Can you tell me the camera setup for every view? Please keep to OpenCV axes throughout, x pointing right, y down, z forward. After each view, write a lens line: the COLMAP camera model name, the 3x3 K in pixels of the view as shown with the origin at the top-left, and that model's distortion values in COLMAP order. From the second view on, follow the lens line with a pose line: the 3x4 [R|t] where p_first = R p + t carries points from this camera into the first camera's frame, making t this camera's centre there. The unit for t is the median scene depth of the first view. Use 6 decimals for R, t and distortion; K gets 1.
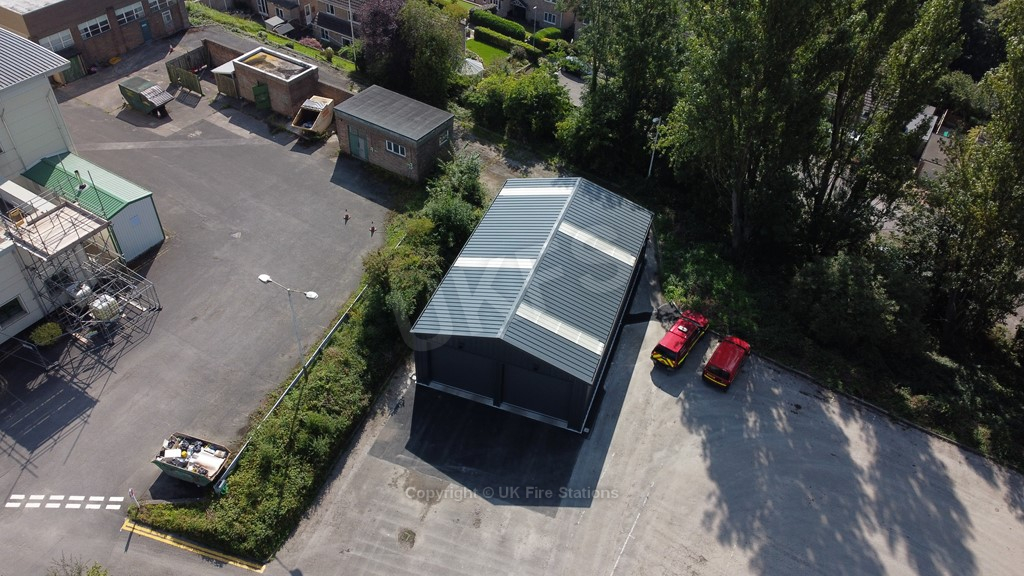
lens RADIAL K [[771.8, 0, 506.6], [0, 771.8, 286.2], [0, 0, 1]] dist [0.002610, -0.002468]
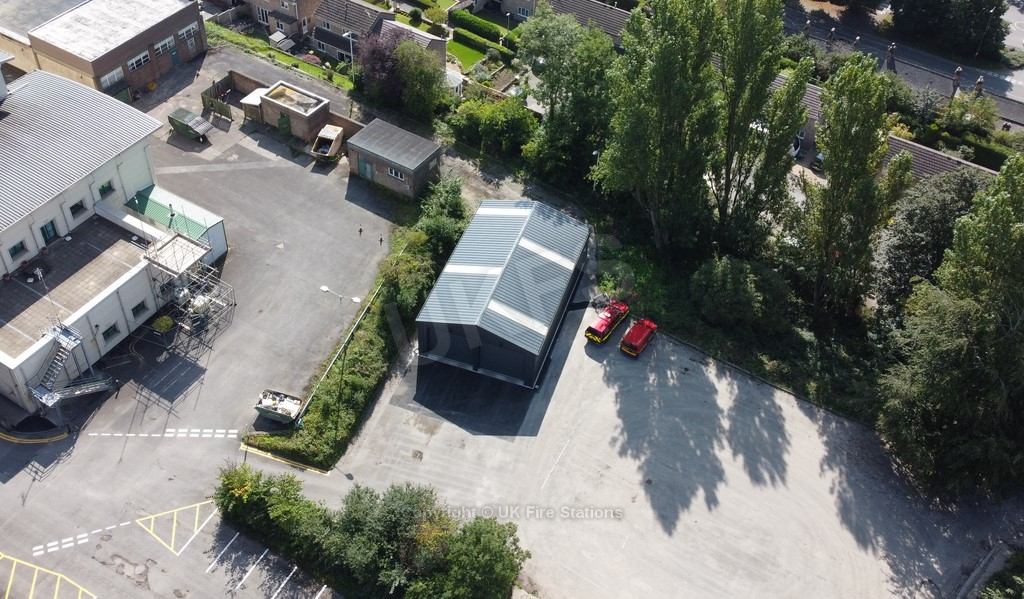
lens RADIAL K [[1018.1, 0, 507.9], [0, 1018.1, 211.2], [0, 0, 1]] dist [-0.005547, 0.000000]
pose [[0.999819, -0.007817, 0.017360, 0.016964], [0.008068, 0.999864, -0.014415, -0.110887], [-0.017245, 0.014552, 0.999745, -0.874626]]
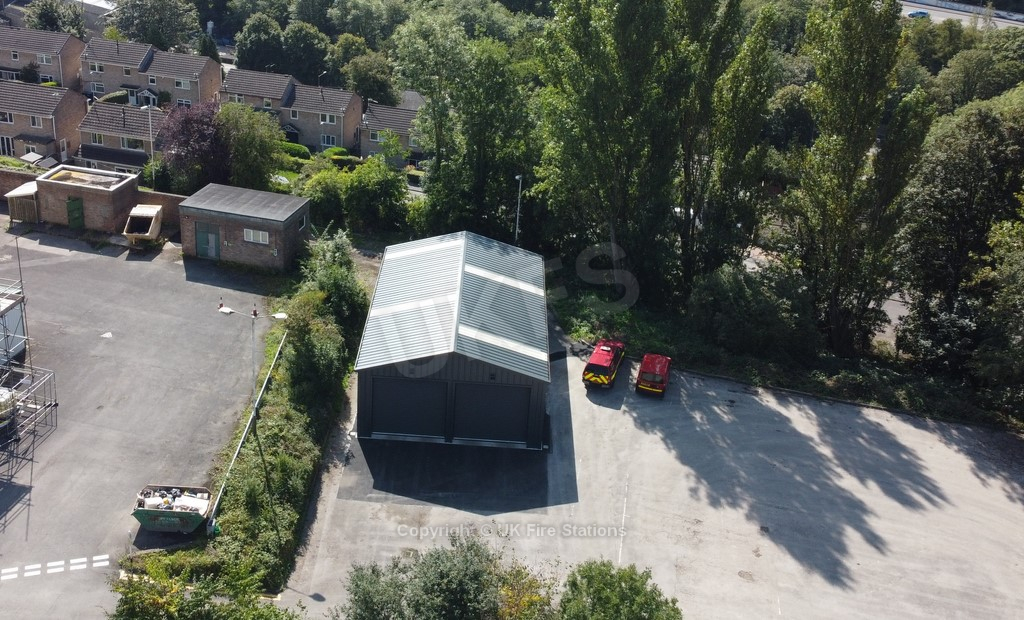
lens RADIAL K [[1112.8, 0, 427.5], [0, 1112.8, 223.0], [0, 0, 1]] dist [0.002089, 0.000000]
pose [[0.963446, -0.108633, 0.244887, -0.332884], [0.181405, 0.937186, -0.297951, 0.295730], [-0.197138, 0.331483, 0.922635, -0.335388]]
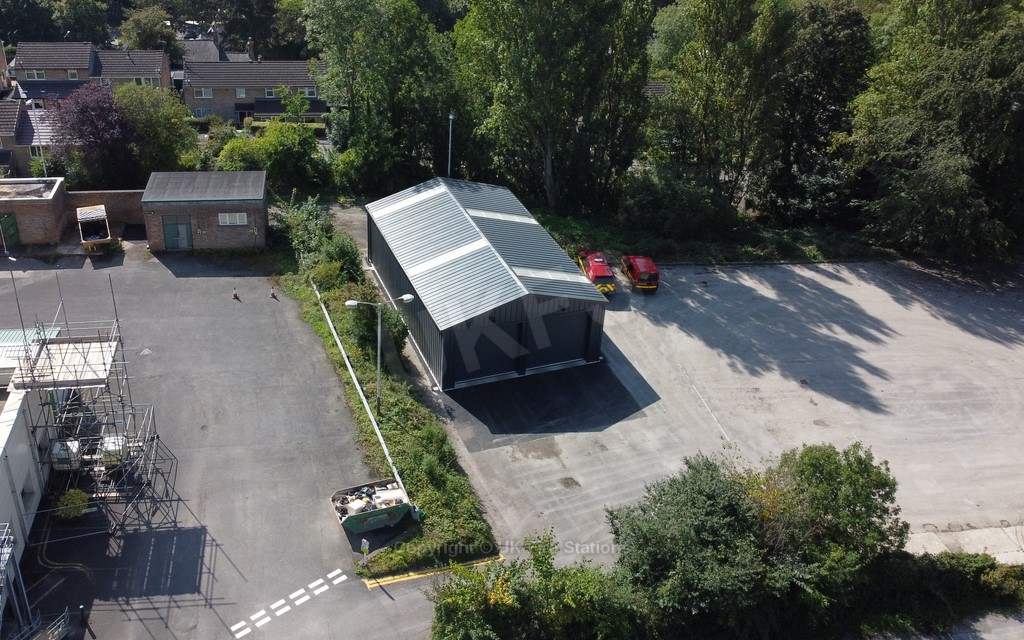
lens RADIAL K [[1007.6, 0, 449.5], [0, 1007.6, 268.2], [0, 0, 1]] dist [0.004063, 0.000000]
pose [[0.779296, -0.326411, 0.534934, -0.736269], [0.421186, 0.904891, -0.061432, 0.066174], [-0.464005, 0.273180, 0.842658, -0.121447]]
